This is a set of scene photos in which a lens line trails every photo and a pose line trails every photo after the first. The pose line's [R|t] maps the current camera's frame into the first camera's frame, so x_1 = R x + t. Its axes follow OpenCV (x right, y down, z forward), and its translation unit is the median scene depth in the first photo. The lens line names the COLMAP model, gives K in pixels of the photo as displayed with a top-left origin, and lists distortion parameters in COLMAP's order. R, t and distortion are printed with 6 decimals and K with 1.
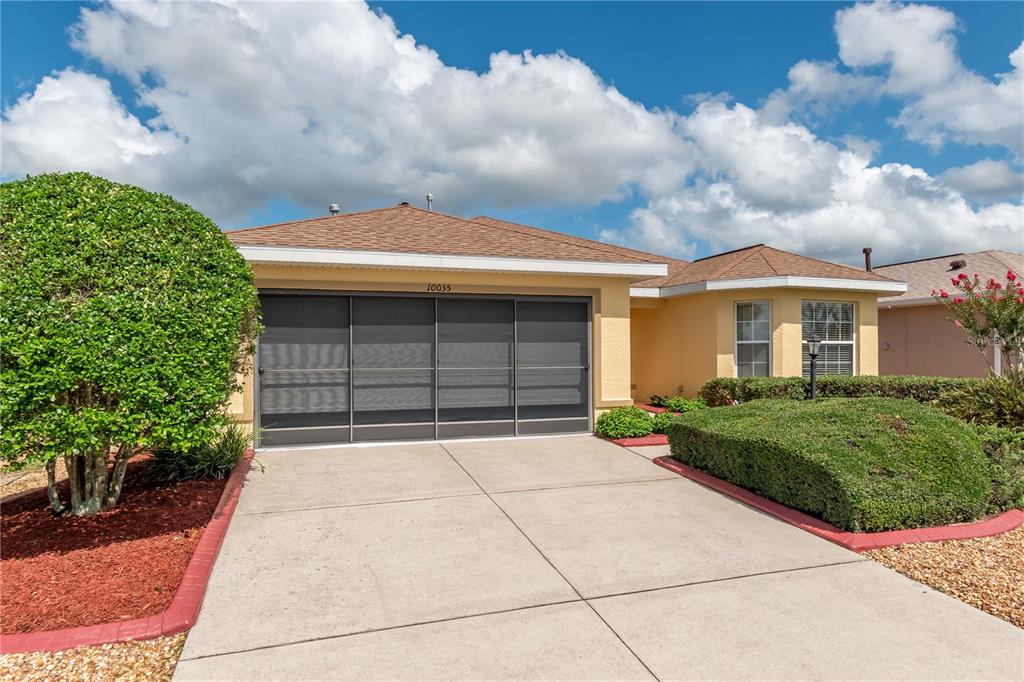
lens RADIAL K [[638.6, 0, 511.0], [0, 638.6, 353.7], [0, 0, 1]] dist [0.004037, 0.001637]
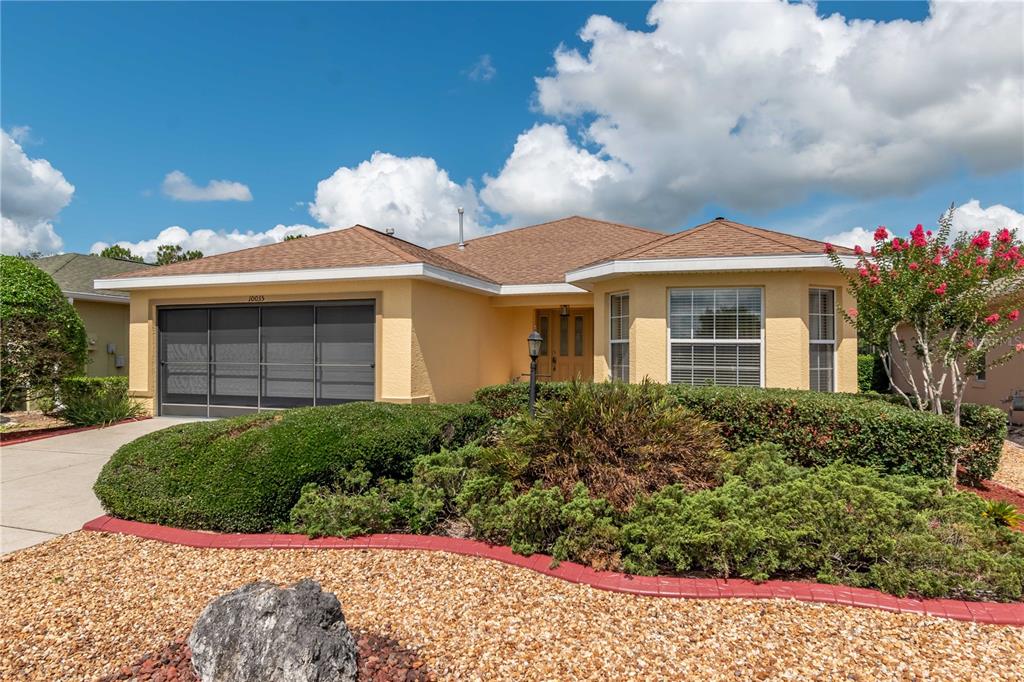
lens RADIAL K [[638.6, 0, 511.0], [0, 638.6, 353.7], [0, 0, 1]] dist [0.004037, 0.001637]
pose [[0.783745, 0.007689, -0.621036, 0.987308], [-0.009809, 0.999952, 0.000000, -0.000783], [0.621006, 0.006092, 0.783782, 0.319225]]
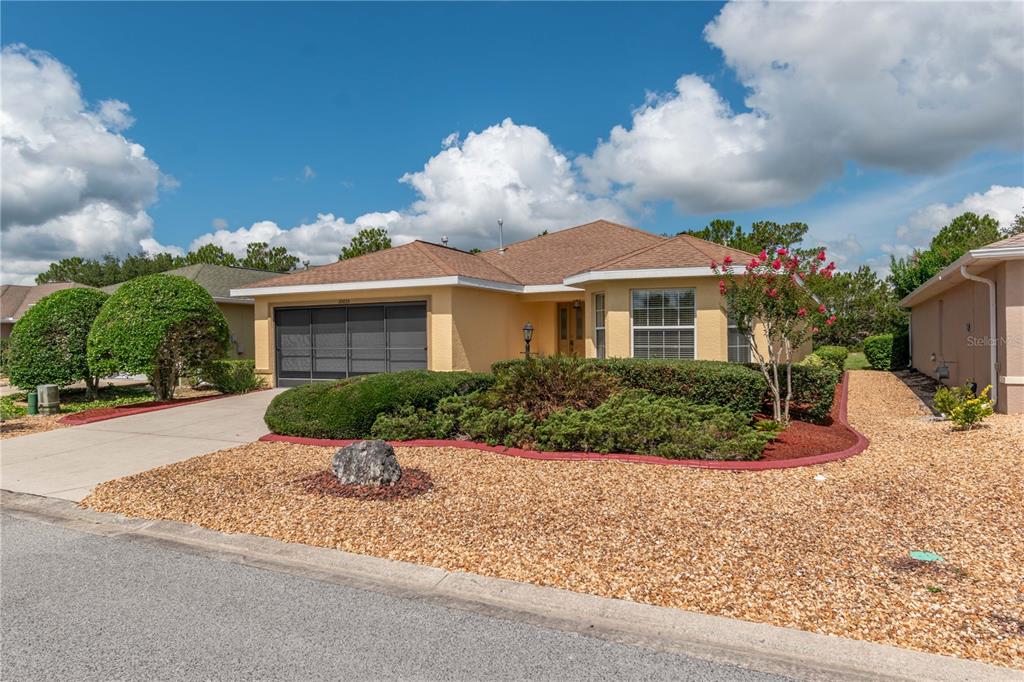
lens RADIAL K [[669.8, 0, 512.0], [0, 669.8, 341.0], [0, 0, 1]] dist [-0.001104, -0.000044]
pose [[0.705577, -0.000223, -0.708633, 1.404387], [0.005125, 0.999975, 0.004789, -0.002326], [0.708615, -0.007010, 0.705561, 0.045384]]
